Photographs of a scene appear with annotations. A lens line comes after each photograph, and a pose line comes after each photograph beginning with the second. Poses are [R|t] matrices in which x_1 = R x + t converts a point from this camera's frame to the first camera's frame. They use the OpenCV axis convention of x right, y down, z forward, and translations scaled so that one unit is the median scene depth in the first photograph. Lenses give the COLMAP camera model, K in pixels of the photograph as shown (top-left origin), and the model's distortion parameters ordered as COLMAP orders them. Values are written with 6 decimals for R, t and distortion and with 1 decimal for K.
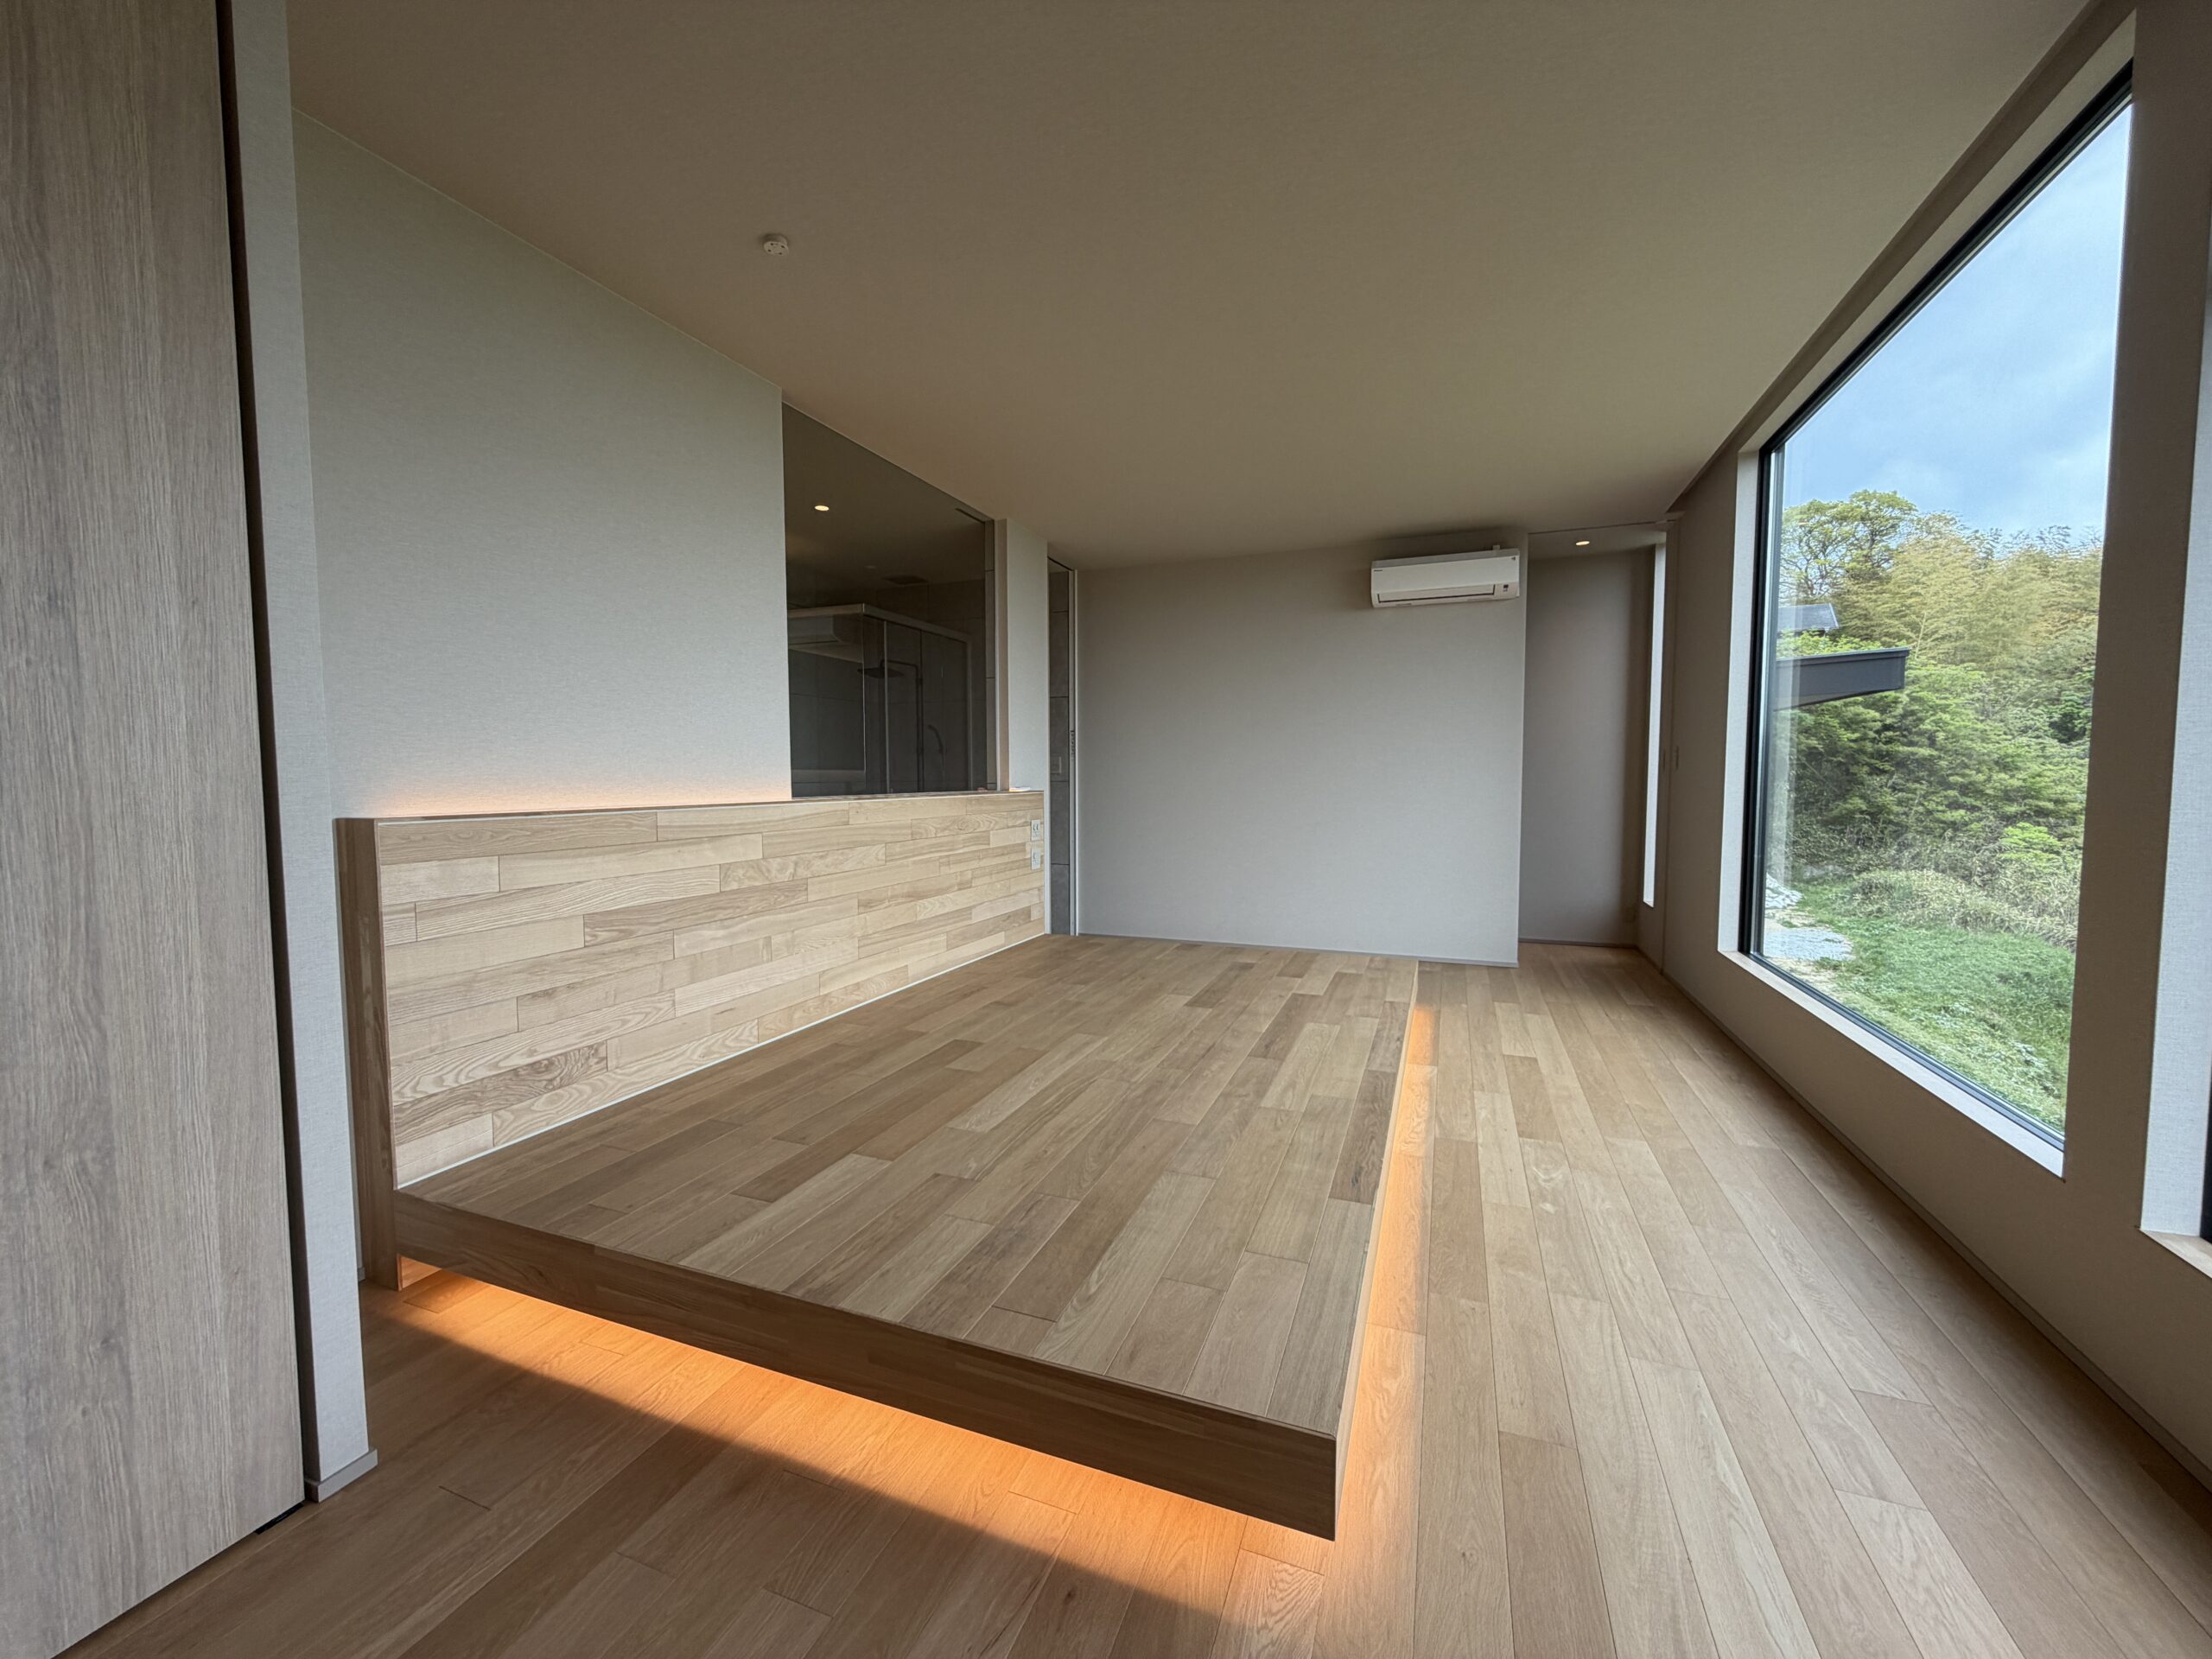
lens RADIAL K [[884.3, 0, 1104.0], [0, 884.3, 823.4], [0, 0, 1]] dist [-0.000814, 0.000770]
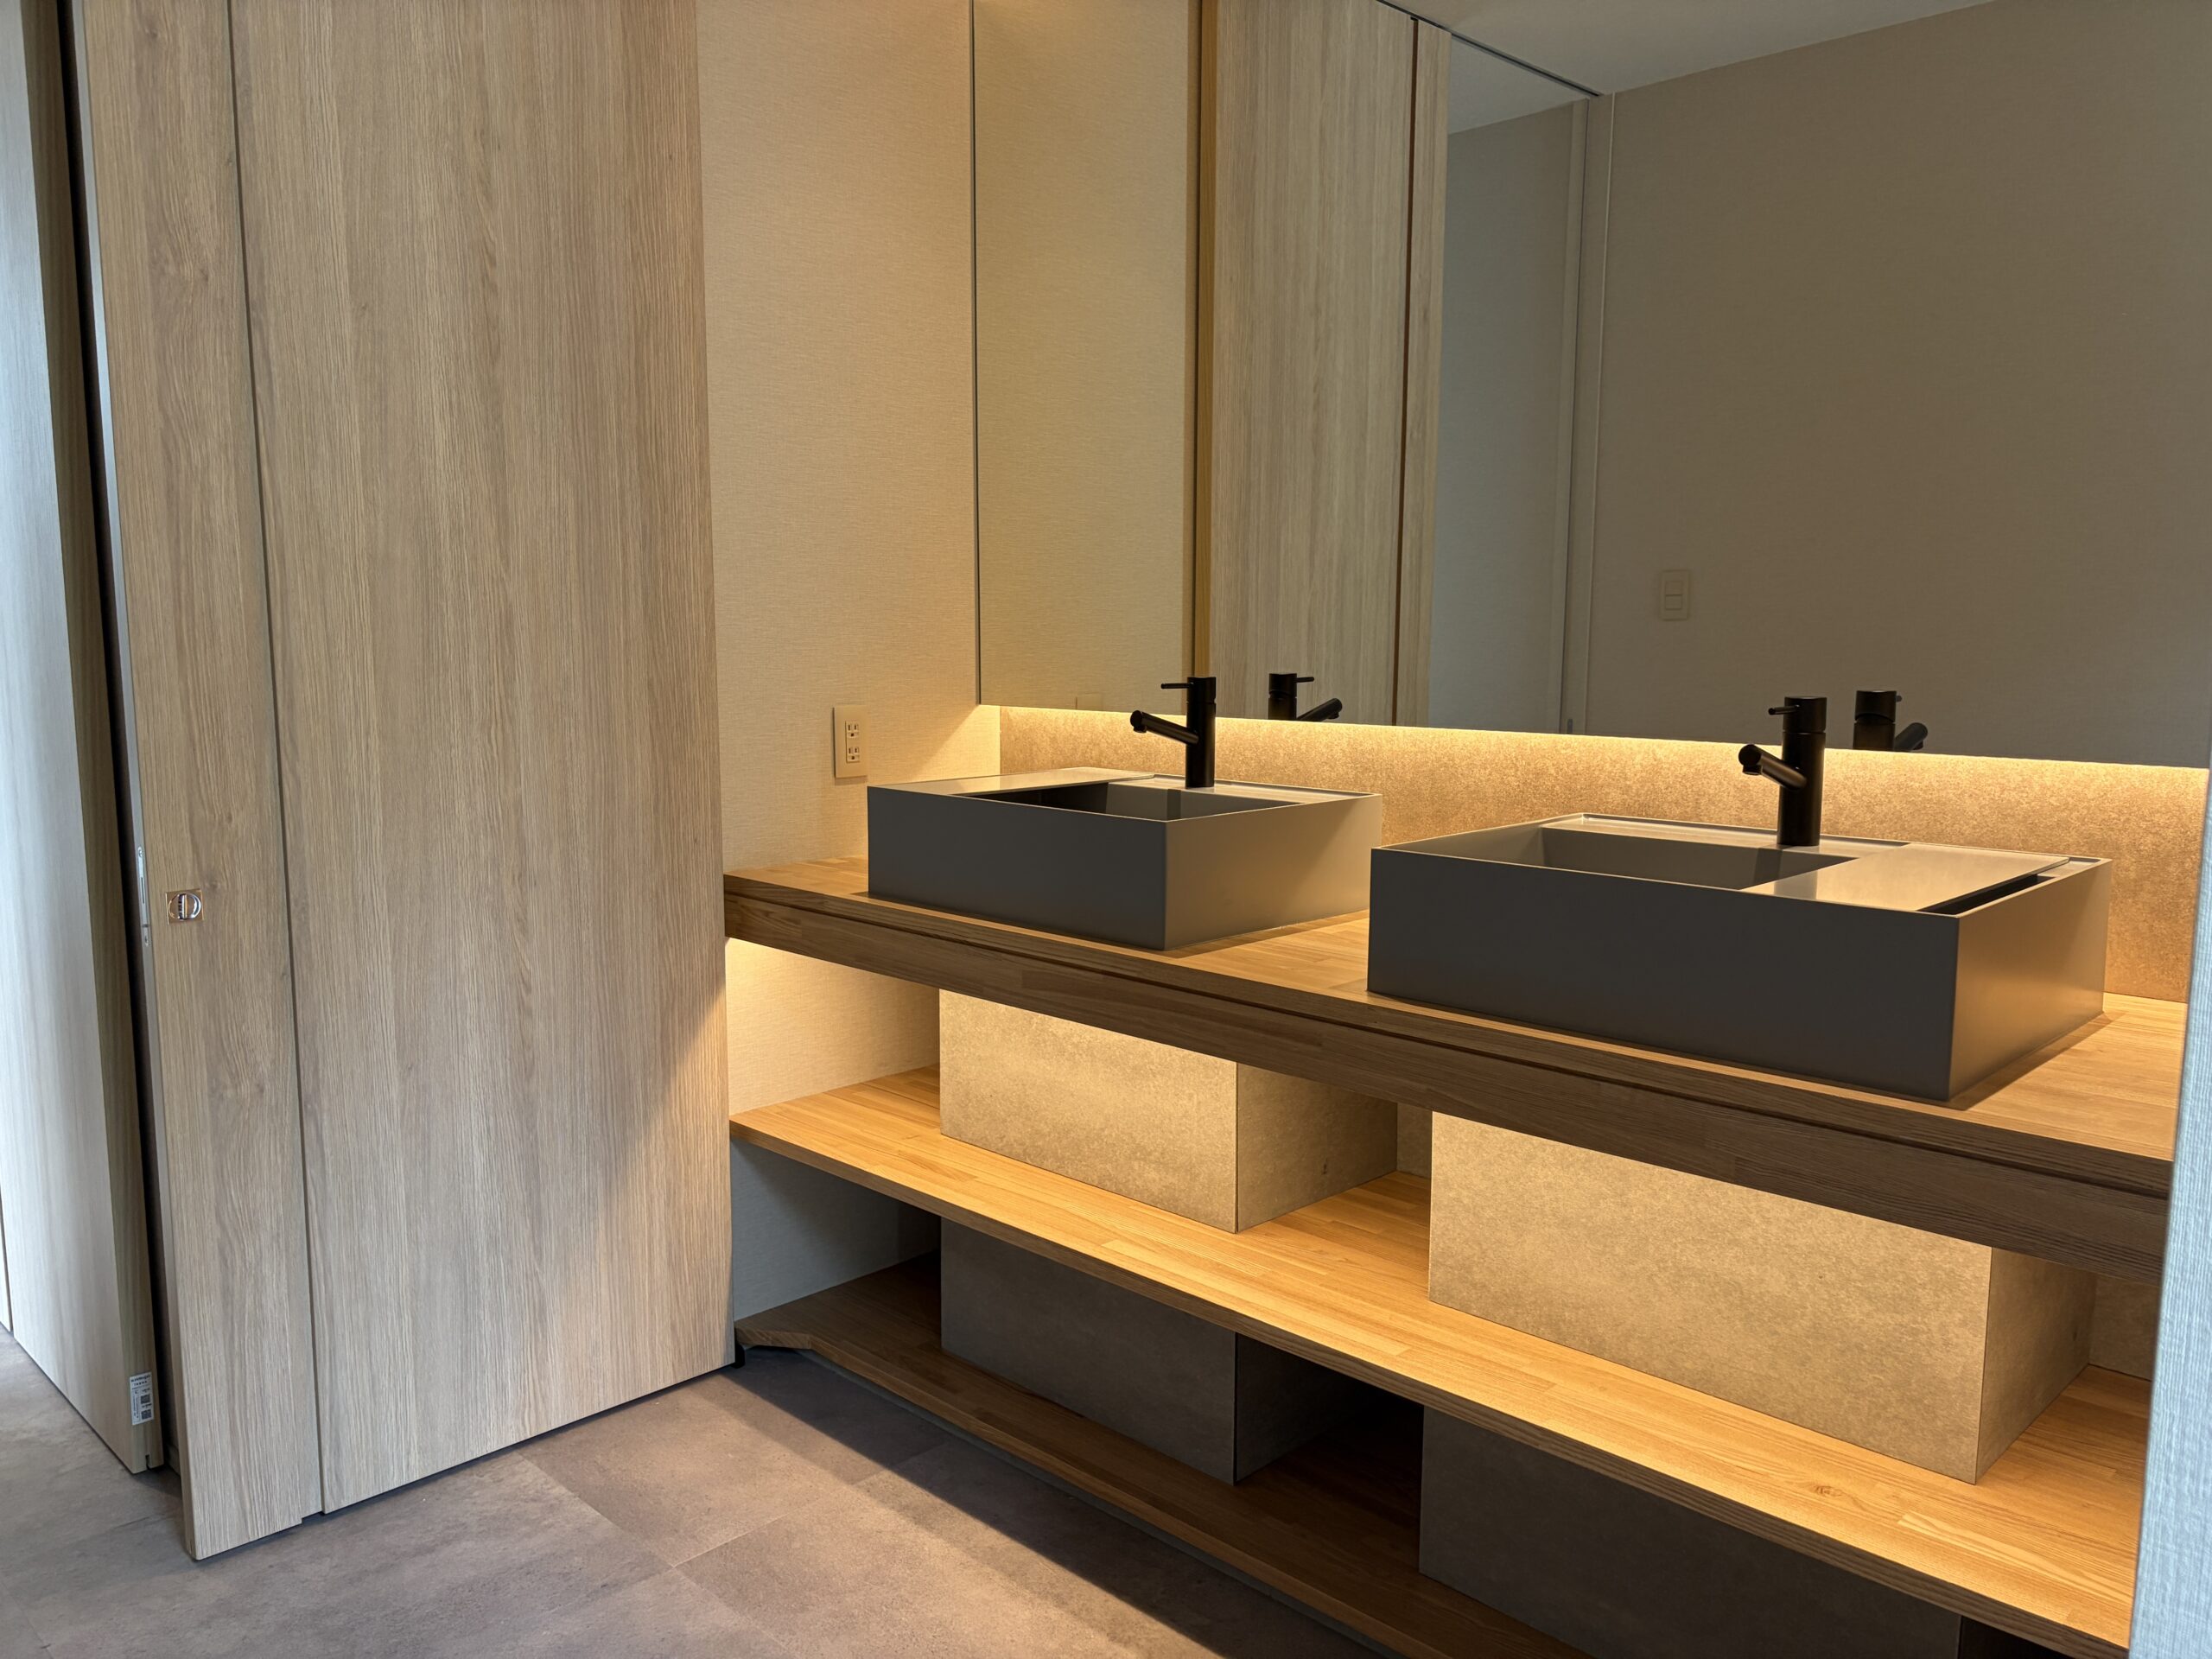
lens RADIAL K [[1667.1, 0, 1099.3], [0, 1667.1, 833.2], [0, 0, 1]] dist [0.054771, -0.063674]
pose [[0.923858, 0.053581, -0.378967, 0.247423], [-0.024170, 0.996343, 0.081948, 0.090888], [0.381972, -0.066549, 0.921775, -0.239840]]
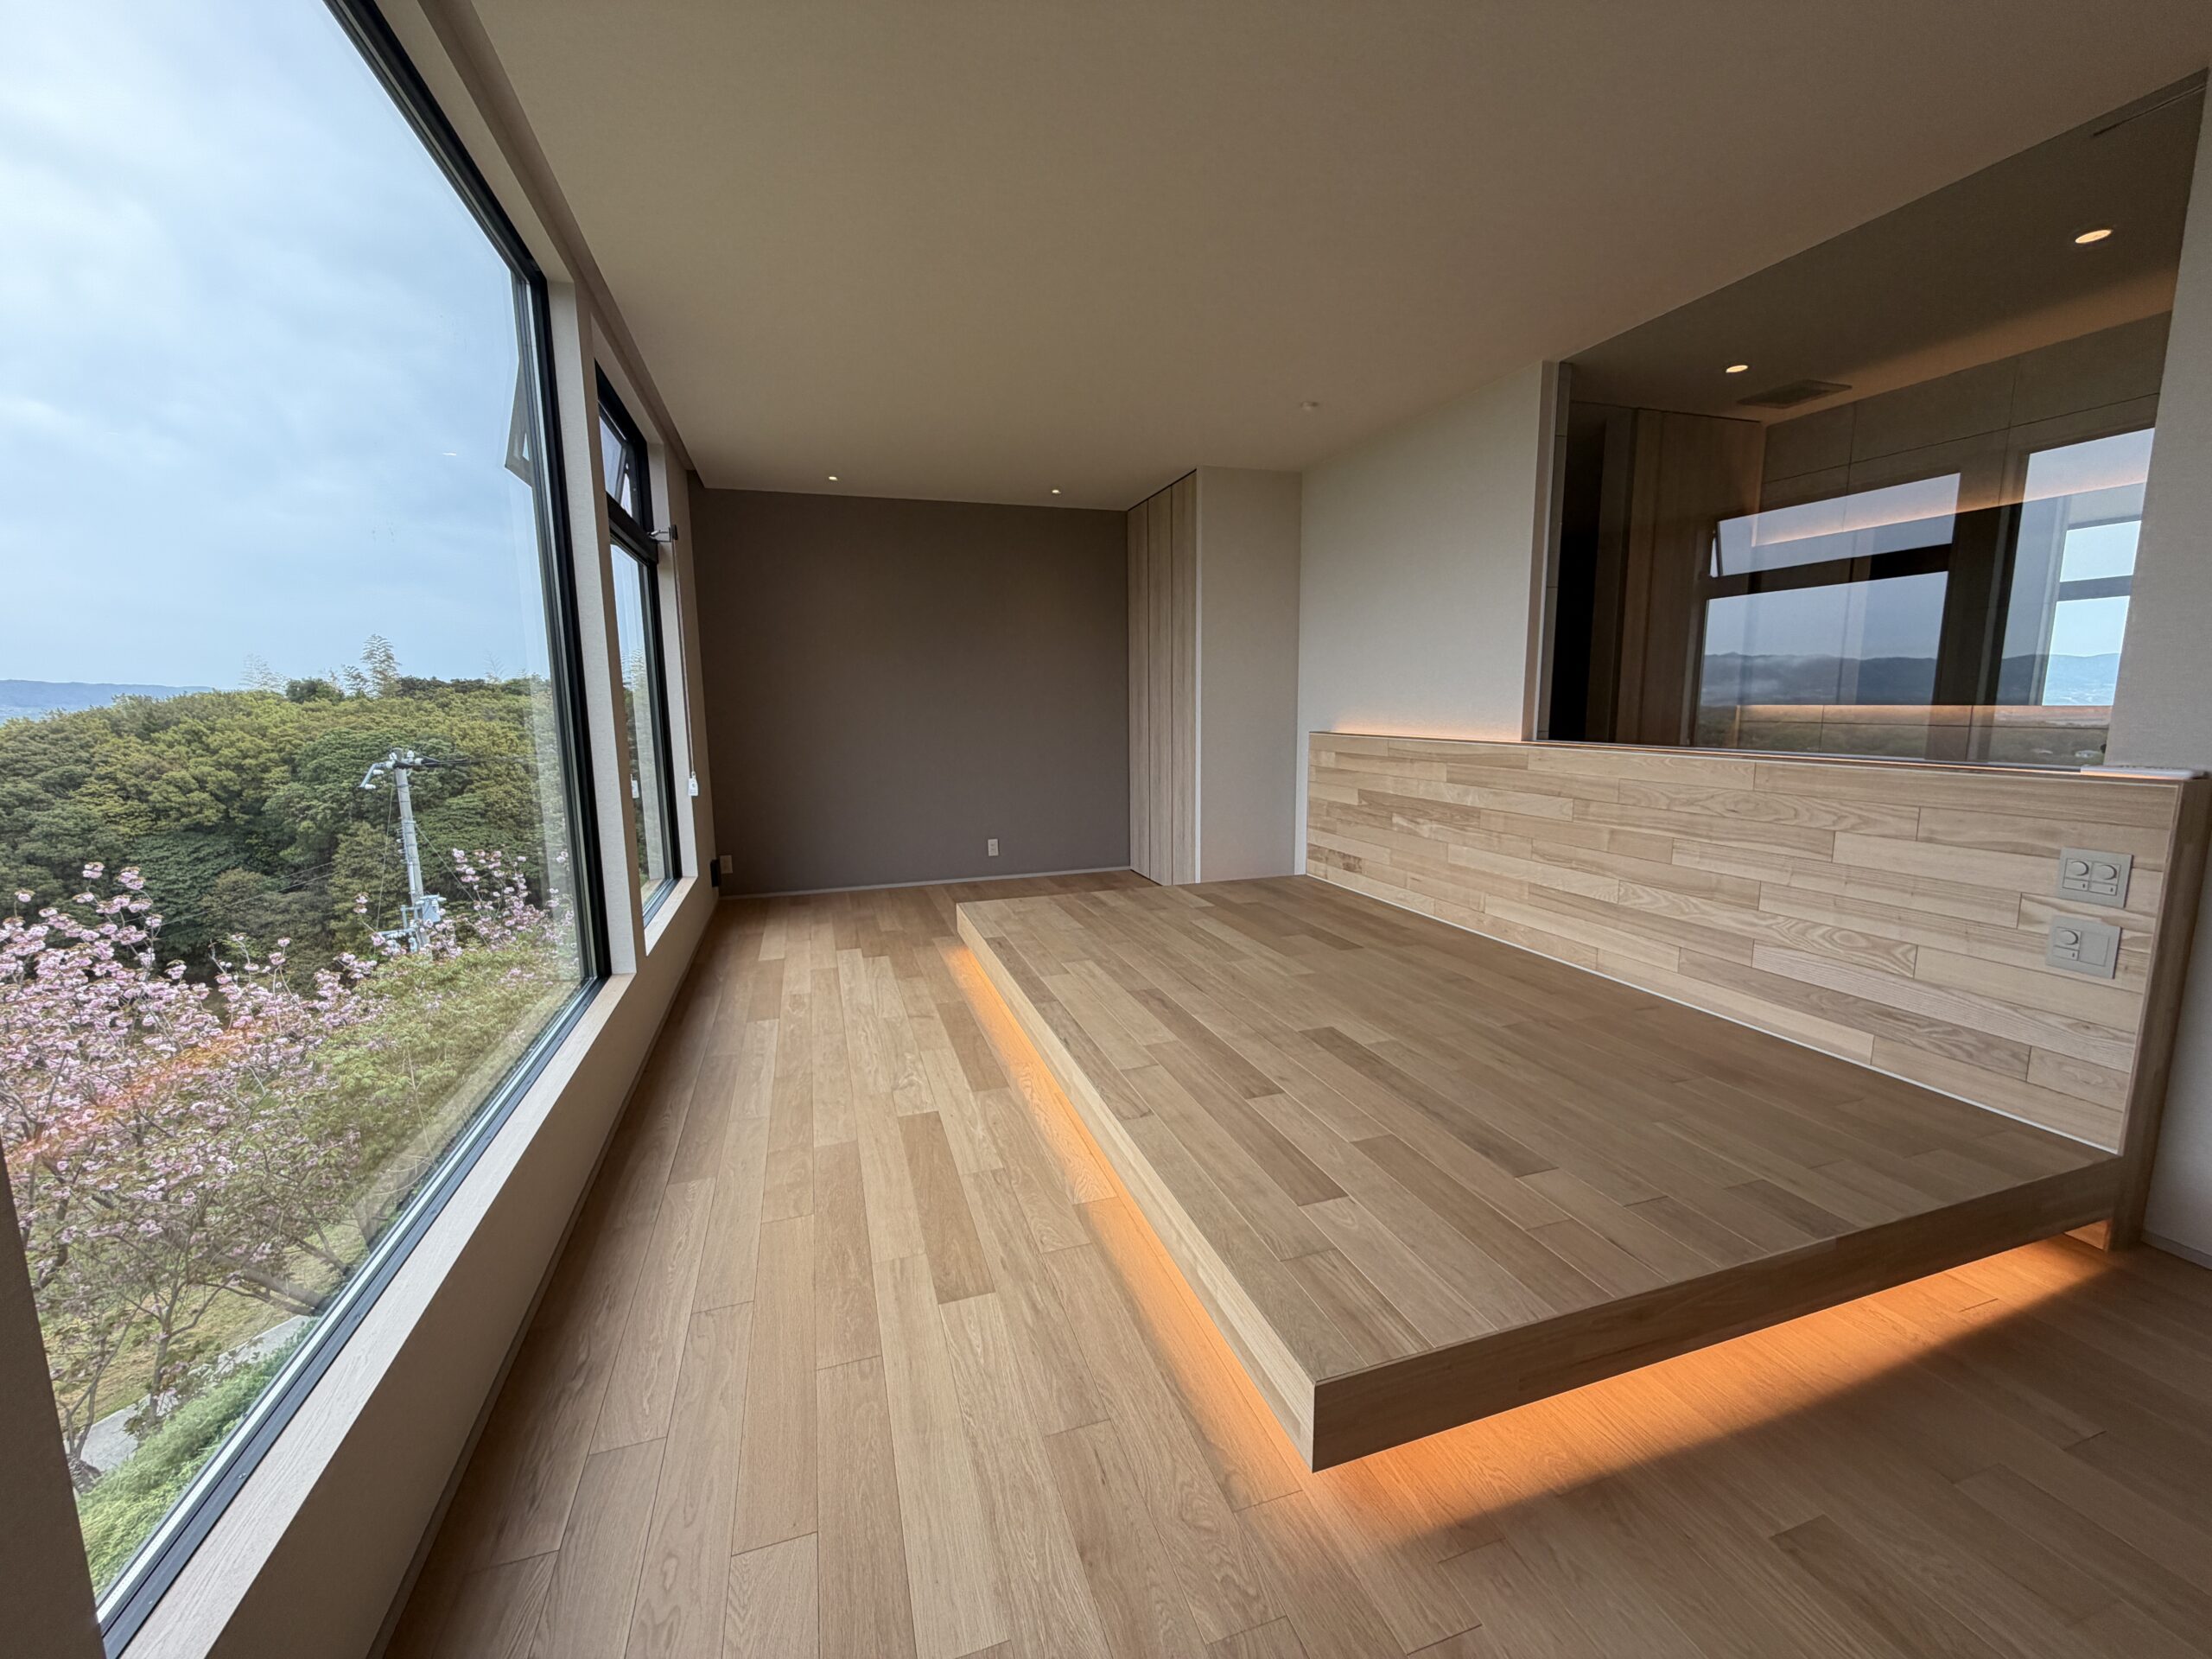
lens RADIAL K [[884.3, 0, 1099.0], [0, 884.3, 830.3], [0, 0, 1]] dist [-0.000814, 0.000770]
pose [[-0.772225, 0.106433, -0.626371, 1.170475], [-0.020315, 0.981229, 0.191775, -0.182548], [0.635024, 0.160818, -0.755567, 2.312460]]
